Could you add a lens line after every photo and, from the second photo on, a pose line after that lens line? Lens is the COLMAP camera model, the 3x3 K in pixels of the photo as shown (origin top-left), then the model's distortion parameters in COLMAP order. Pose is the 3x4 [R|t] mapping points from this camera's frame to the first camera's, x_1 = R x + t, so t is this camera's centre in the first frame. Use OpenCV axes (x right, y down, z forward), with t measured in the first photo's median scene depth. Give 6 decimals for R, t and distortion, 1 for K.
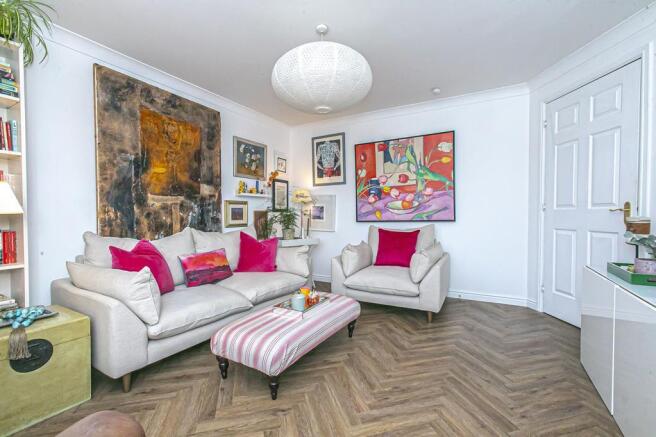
lens RADIAL K [[298.5, 0, 322.0], [0, 298.5, 223.7], [0, 0, 1]] dist [0.009592, 0.003936]
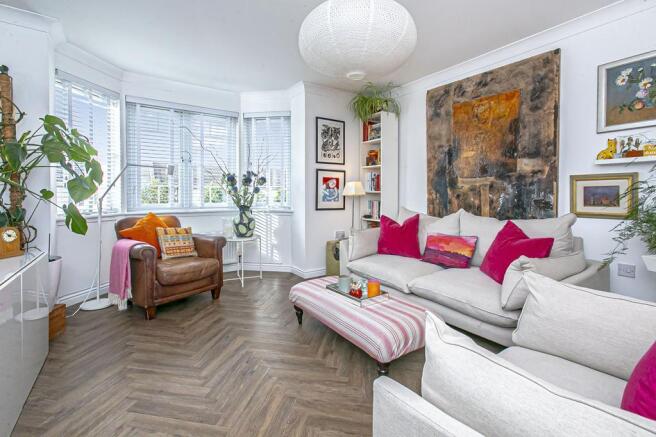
lens RADIAL K [[298.5, 0, 331.9], [0, 298.5, 203.3], [0, 0, 1]] dist [0.009592, 0.003936]
pose [[-0.418861, 0.032713, -0.907461, 0.631744], [-0.029468, 0.998335, 0.049591, -0.043198], [0.907572, 0.047513, -0.417199, 1.009531]]
